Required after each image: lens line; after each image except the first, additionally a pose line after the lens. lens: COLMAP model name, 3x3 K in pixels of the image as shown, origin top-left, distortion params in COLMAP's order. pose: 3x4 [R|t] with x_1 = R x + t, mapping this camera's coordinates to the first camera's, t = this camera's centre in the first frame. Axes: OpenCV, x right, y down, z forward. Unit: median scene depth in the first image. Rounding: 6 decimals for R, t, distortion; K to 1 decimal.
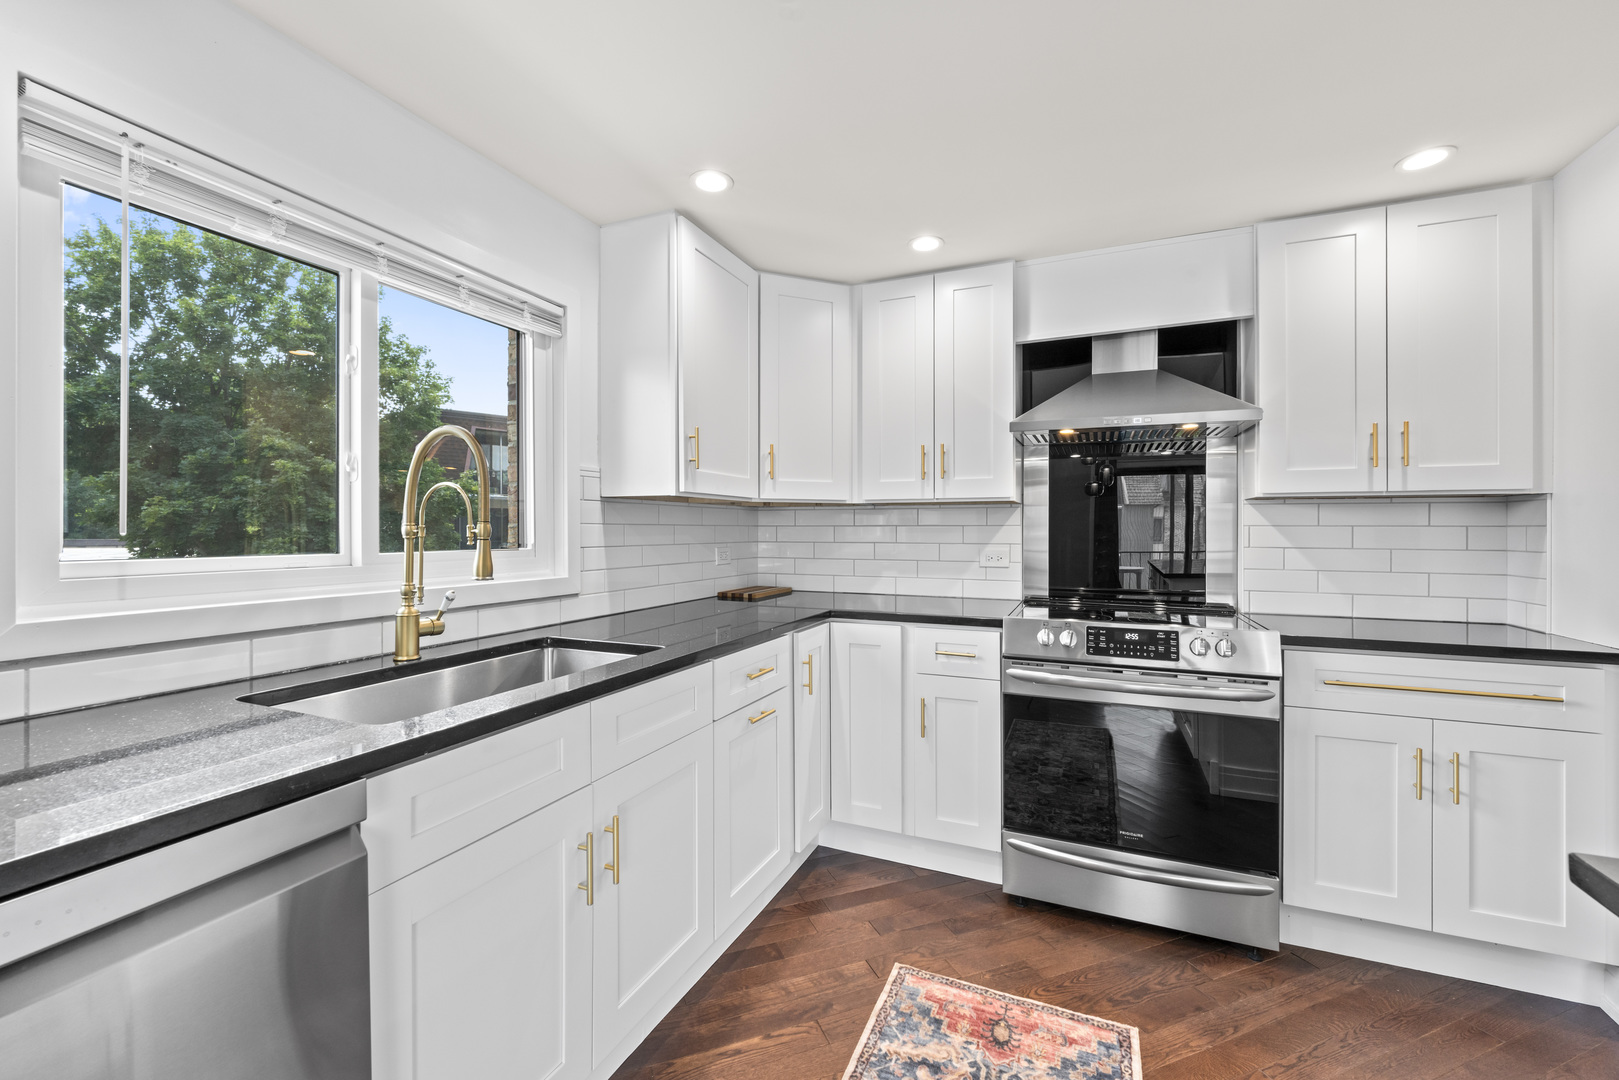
lens RADIAL K [[659.3, 0, 809.8], [0, 659.3, 517.6], [0, 0, 1]] dist [-0.002100, -0.000260]
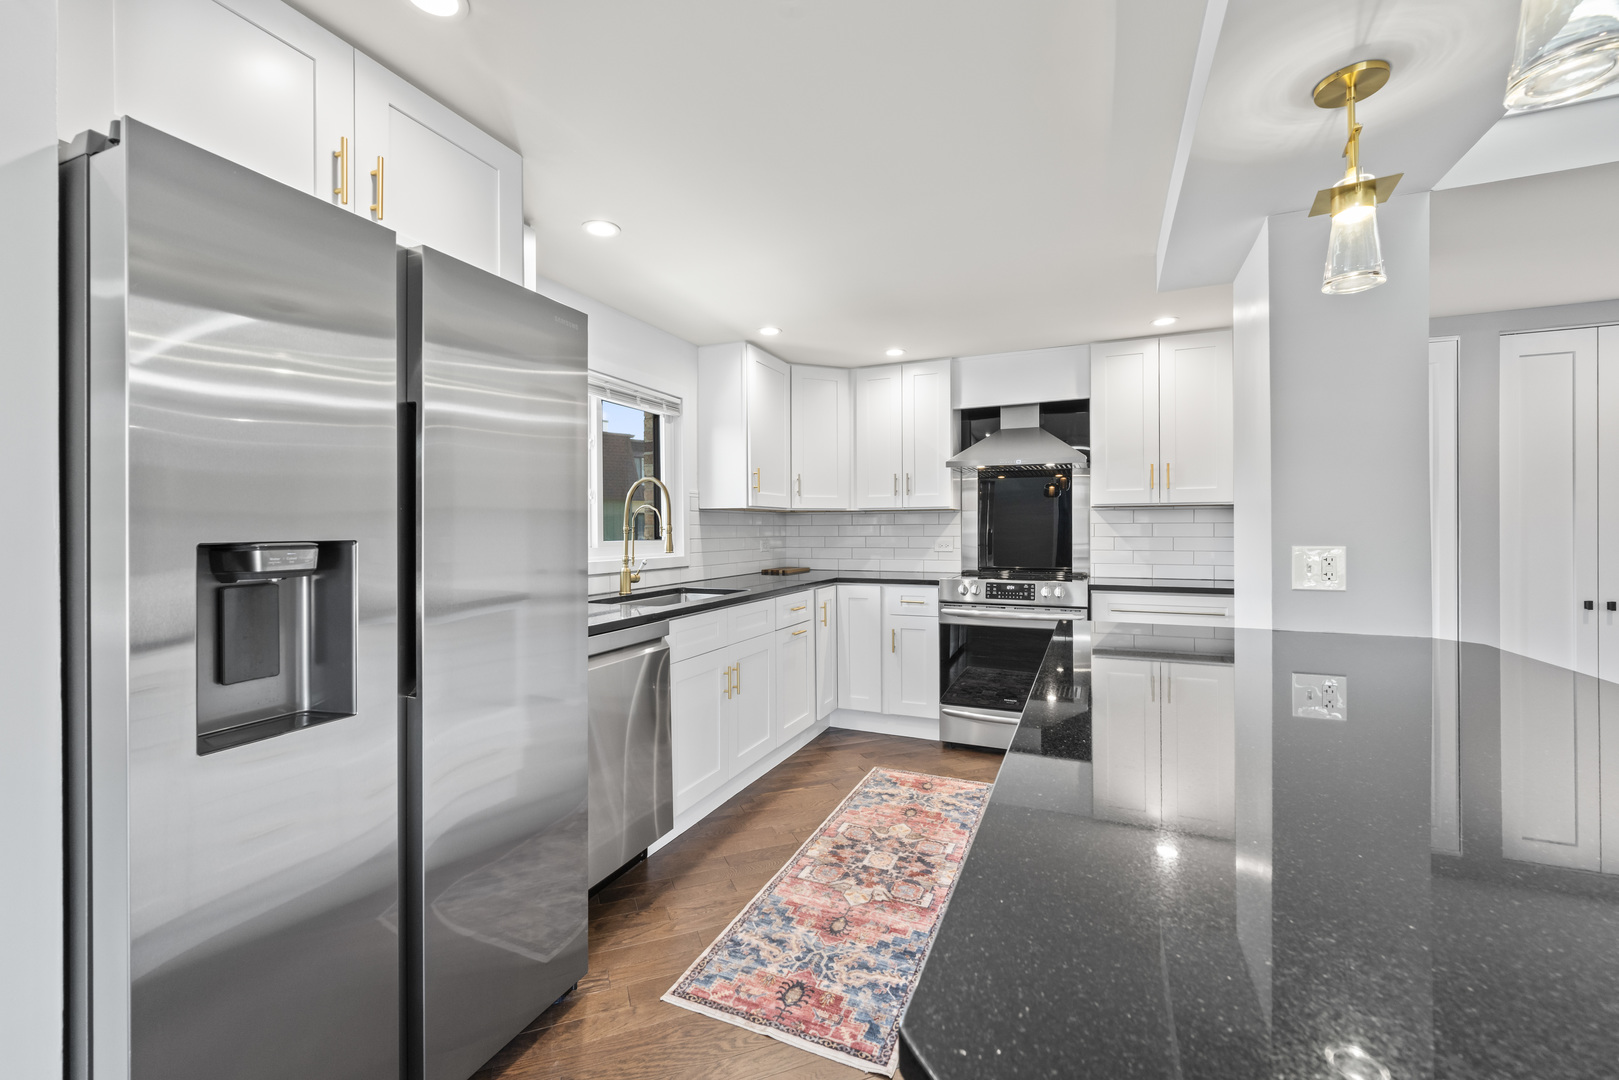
lens RADIAL K [[662.9, 0, 809.5], [0, 662.9, 540.0], [0, 0, 1]] dist [-0.000948, -0.000090]
pose [[0.999972, -0.006698, -0.003451, -0.033975], [0.006817, 0.999345, 0.035554, -0.010710], [0.003211, -0.035577, 0.999362, -0.704323]]
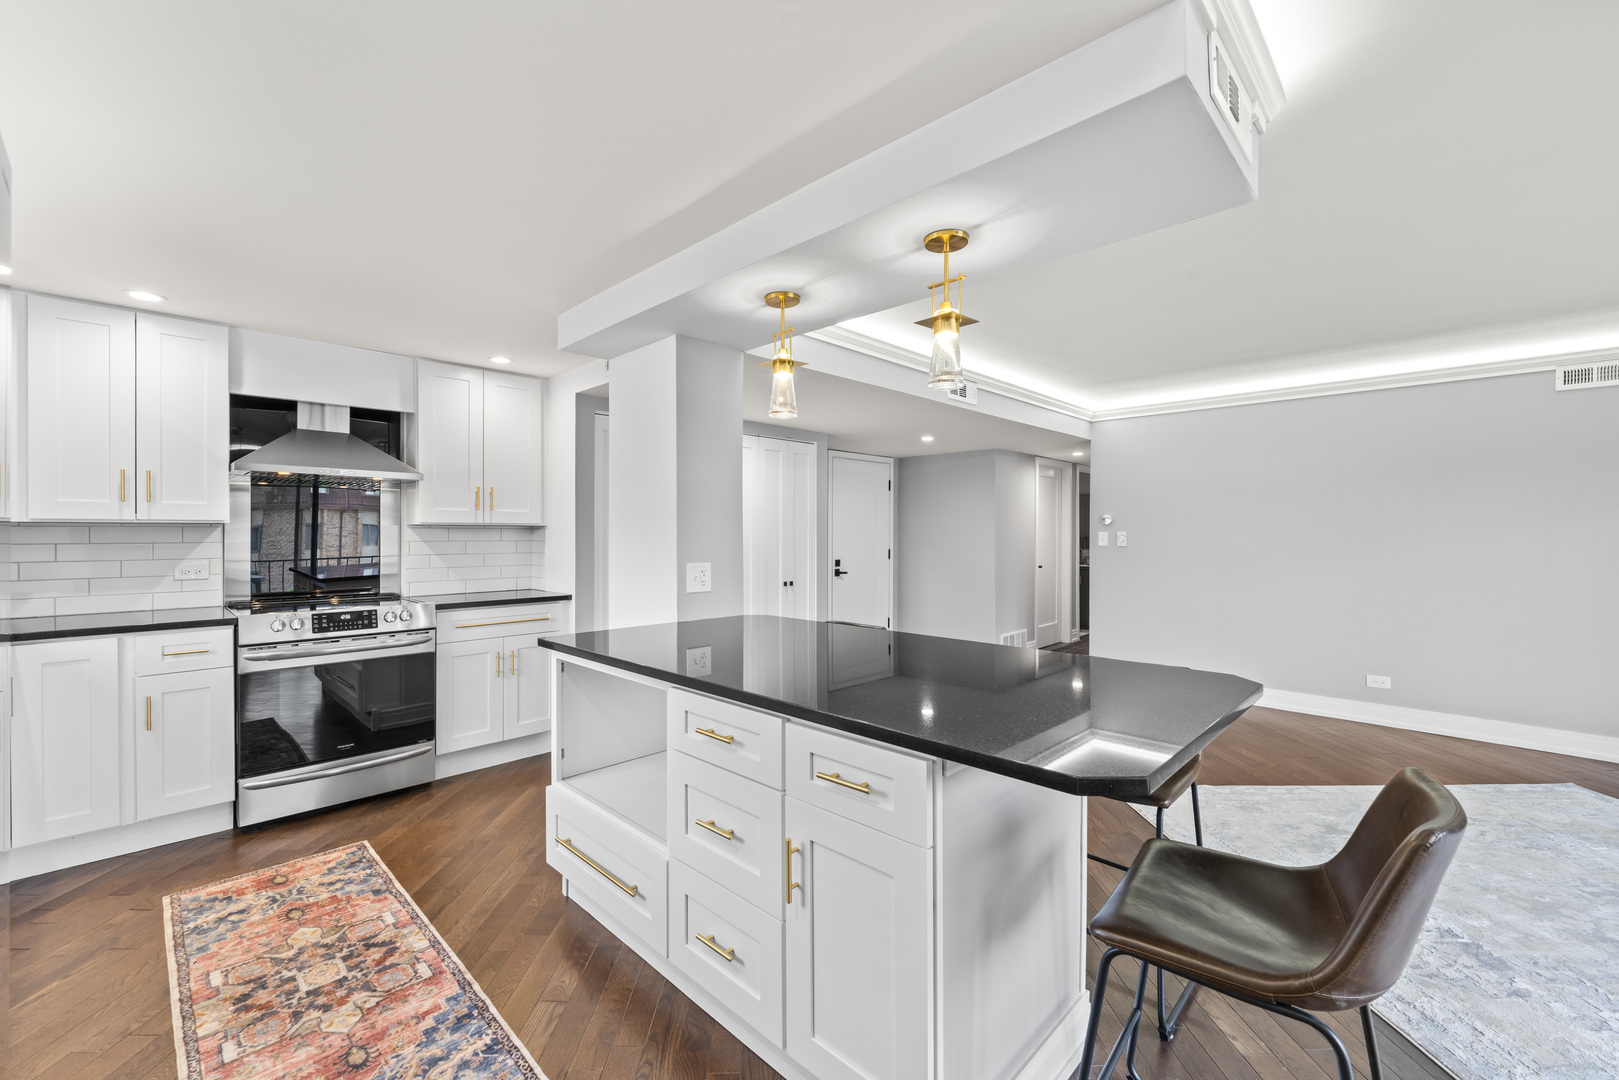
lens RADIAL K [[661.7, 0, 810.2], [0, 661.7, 549.0], [0, 0, 1]] dist [-0.000918, -0.000098]
pose [[0.359578, -0.025539, 0.932766, -0.514630], [-0.017339, 0.999270, 0.034043, -0.044143], [-0.932954, -0.028414, 0.358873, -0.513815]]
